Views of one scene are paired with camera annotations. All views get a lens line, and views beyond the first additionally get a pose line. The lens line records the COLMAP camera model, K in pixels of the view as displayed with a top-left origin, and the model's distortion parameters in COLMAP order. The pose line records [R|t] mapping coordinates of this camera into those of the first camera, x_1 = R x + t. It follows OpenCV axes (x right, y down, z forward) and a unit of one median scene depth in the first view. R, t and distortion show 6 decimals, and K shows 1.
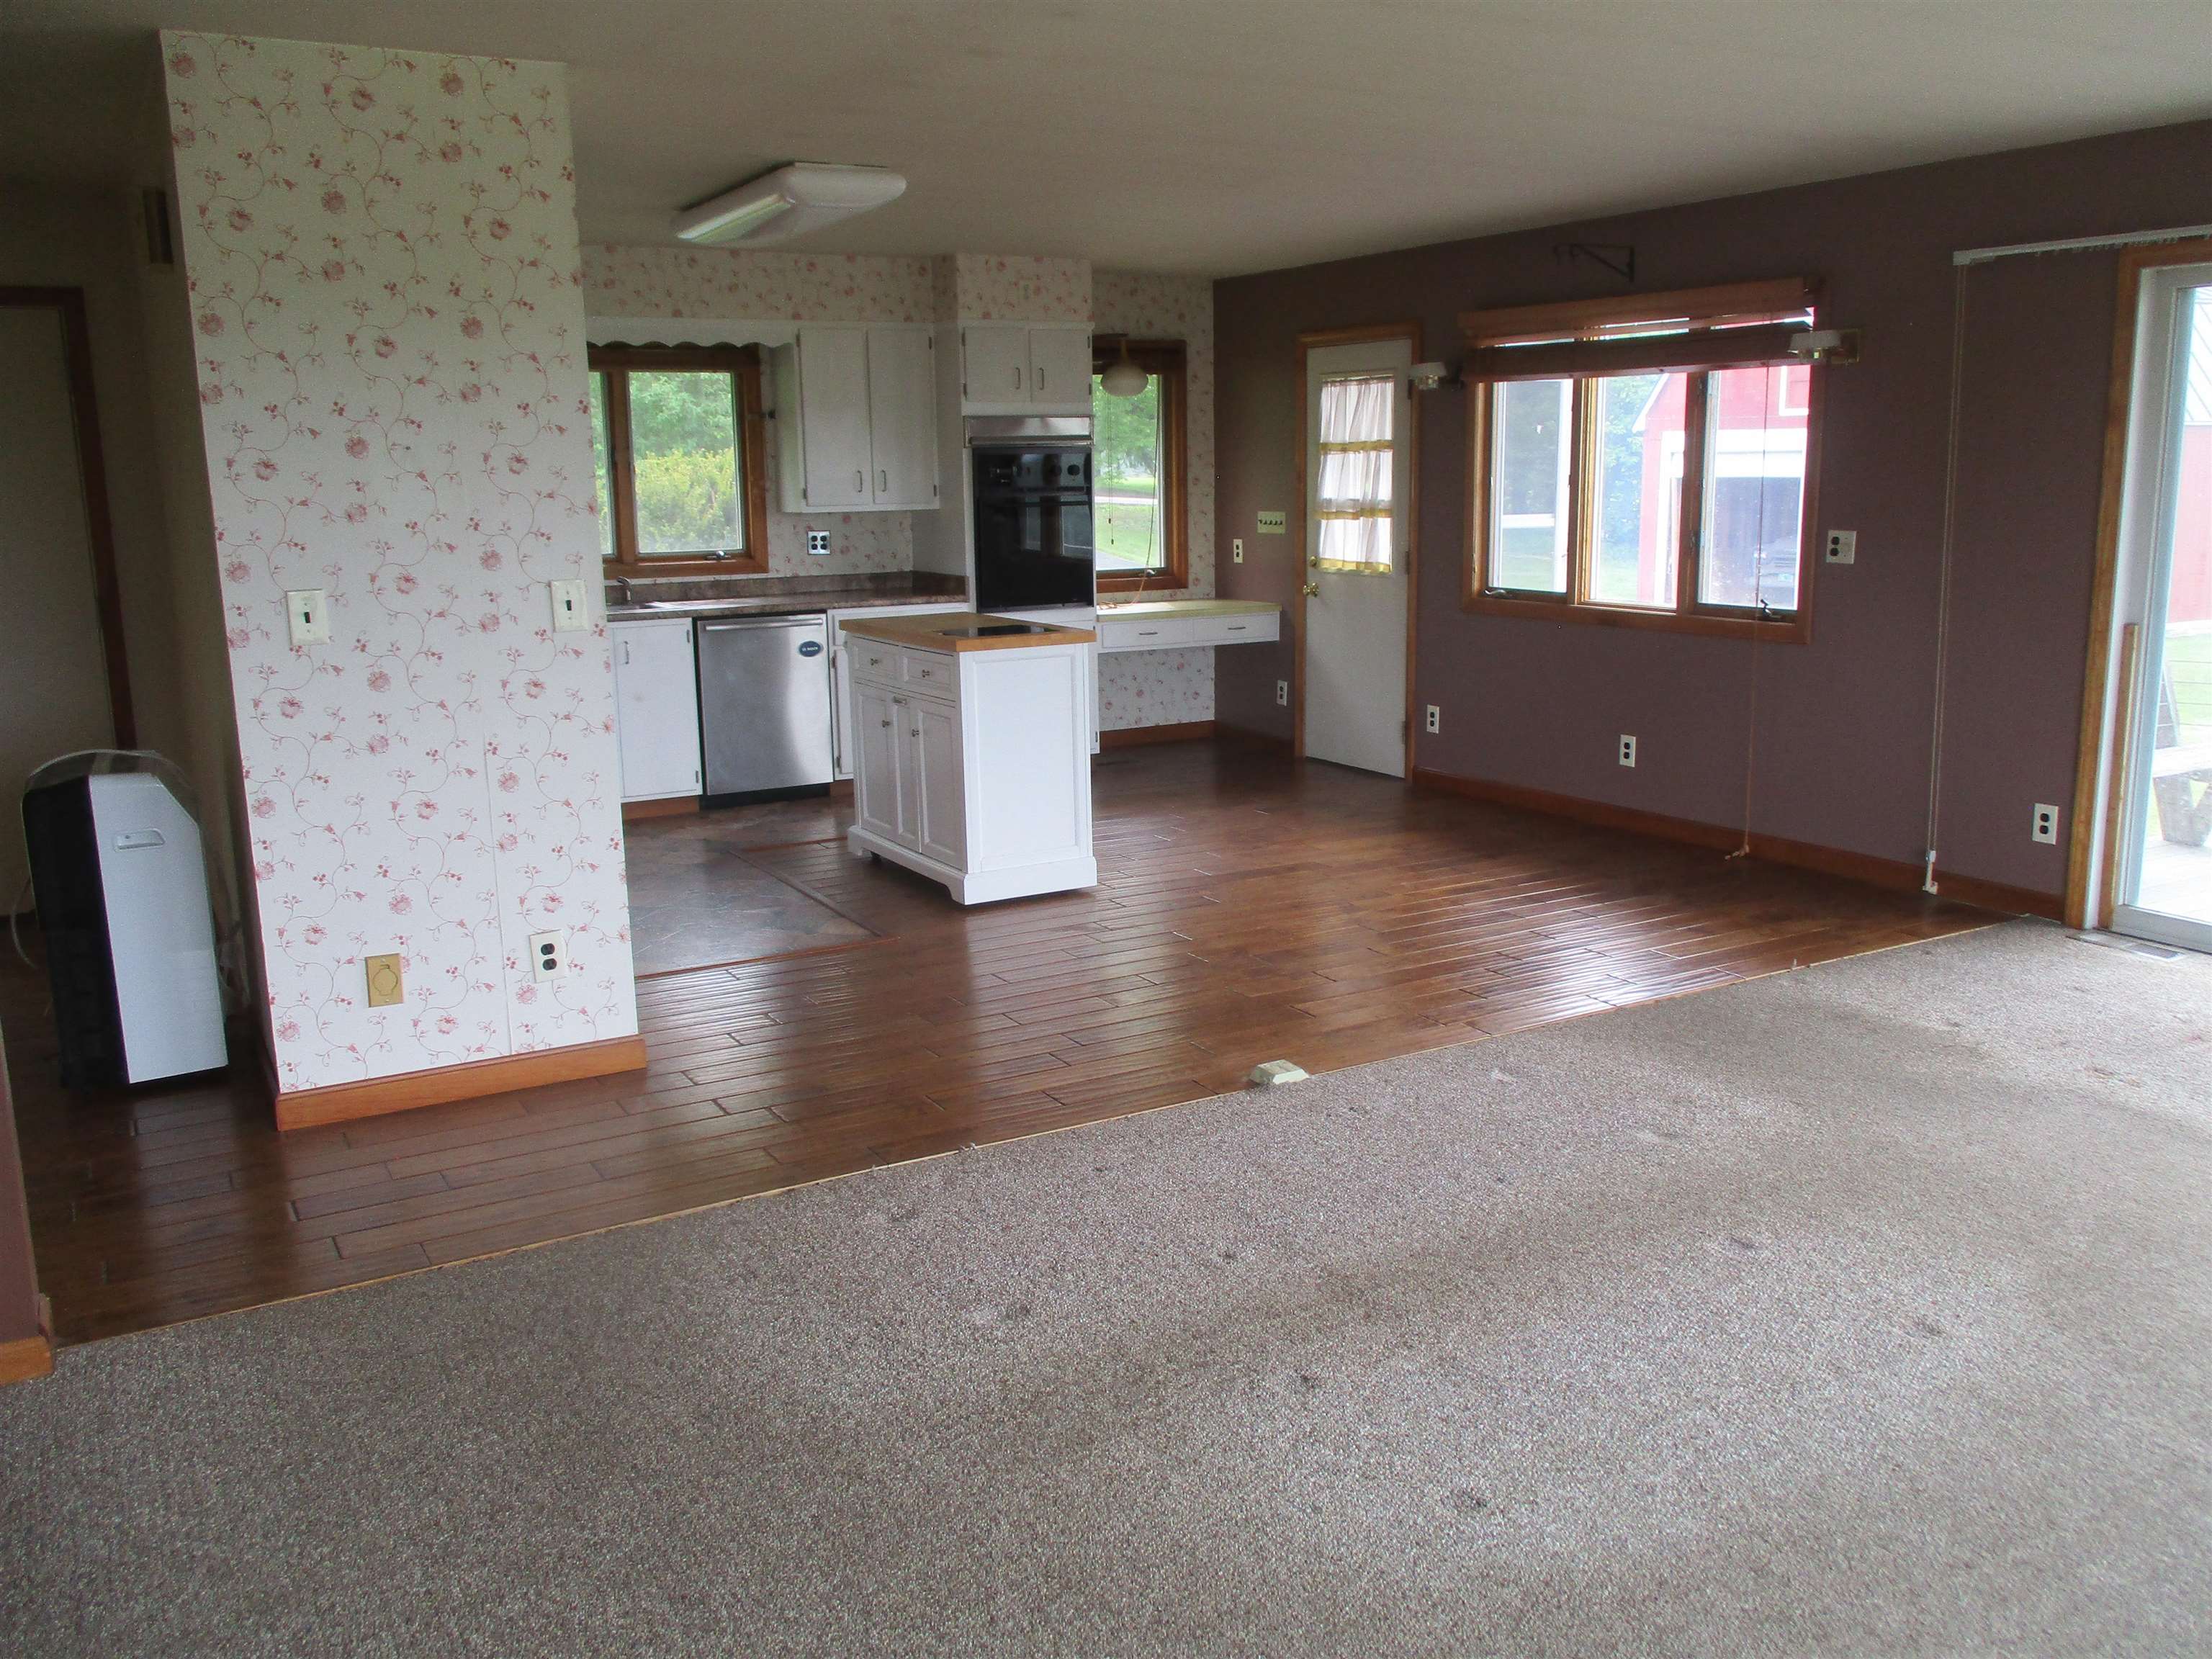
lens RADIAL K [[1846.3, 0, 1107.4], [0, 1846.3, 833.5], [0, 0, 1]] dist [-0.005219, -0.011140]
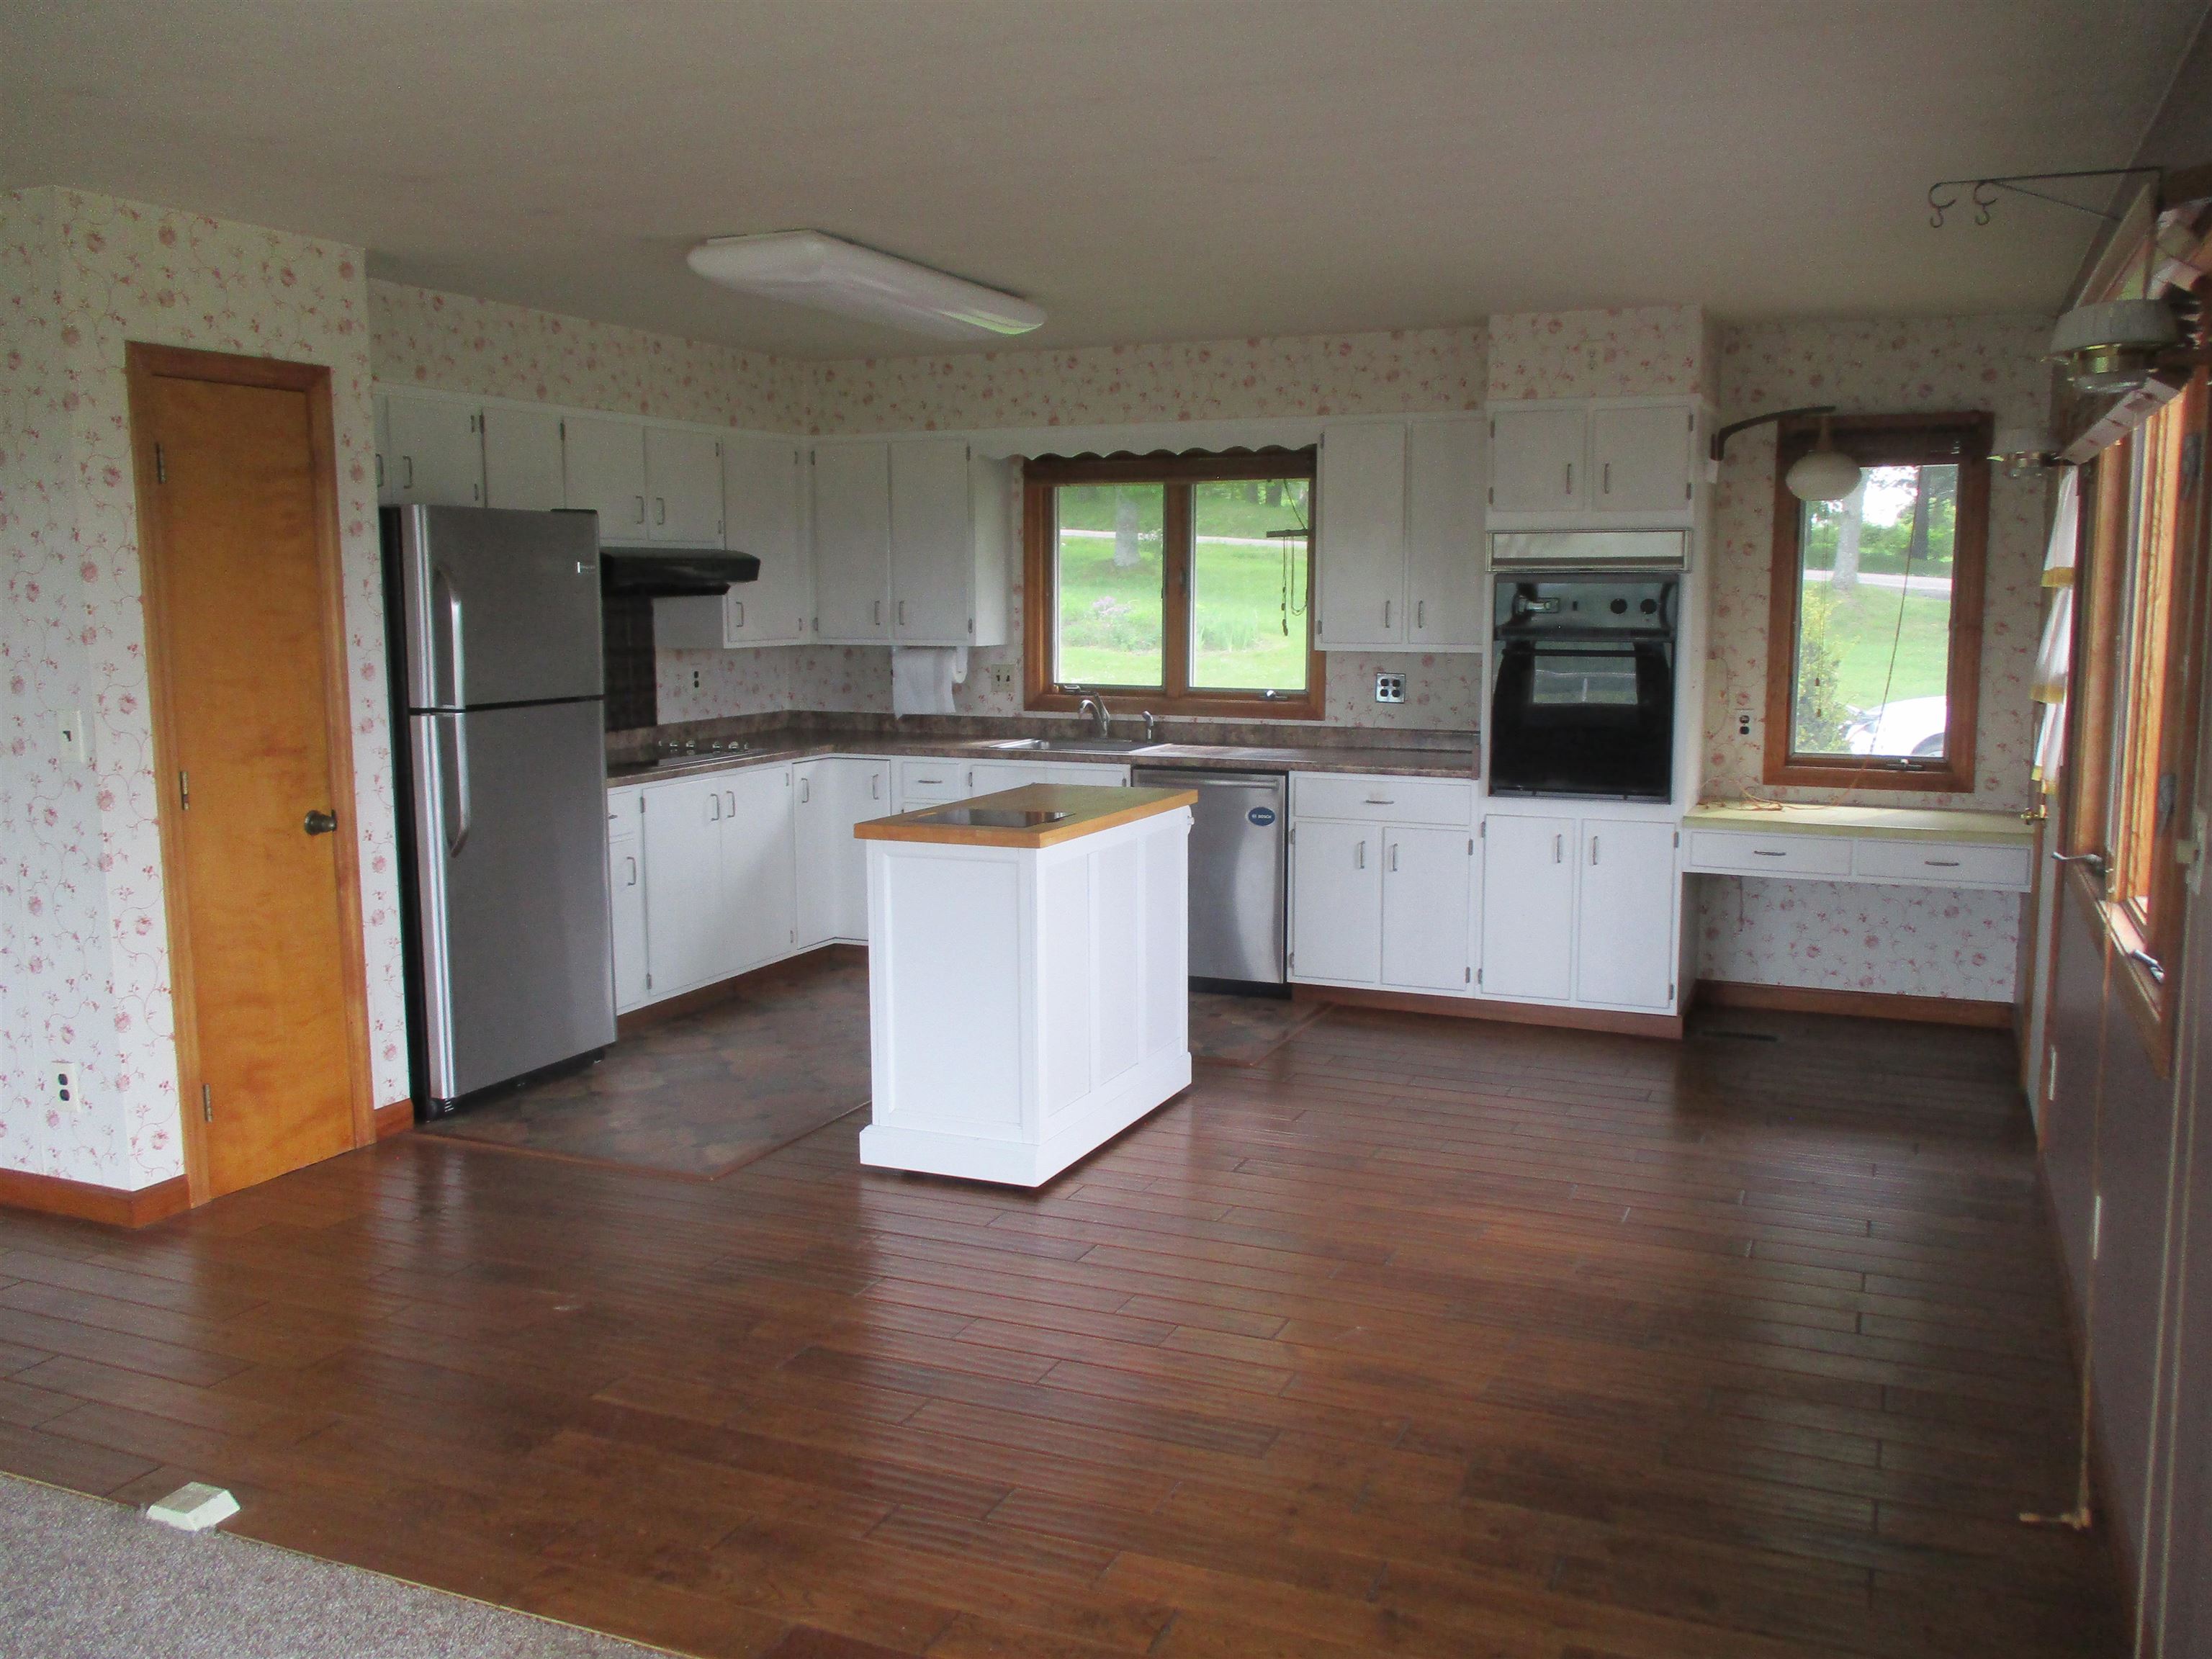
lens RADIAL K [[1846.3, 0, 1103.9], [0, 1846.3, 822.4], [0, 0, 1]] dist [-0.005219, -0.011140]
pose [[0.605665, 0.116640, -0.787125, 0.425243], [-0.166017, 0.985952, 0.018359, -0.098322], [0.778209, 0.119557, 0.616521, 0.435173]]
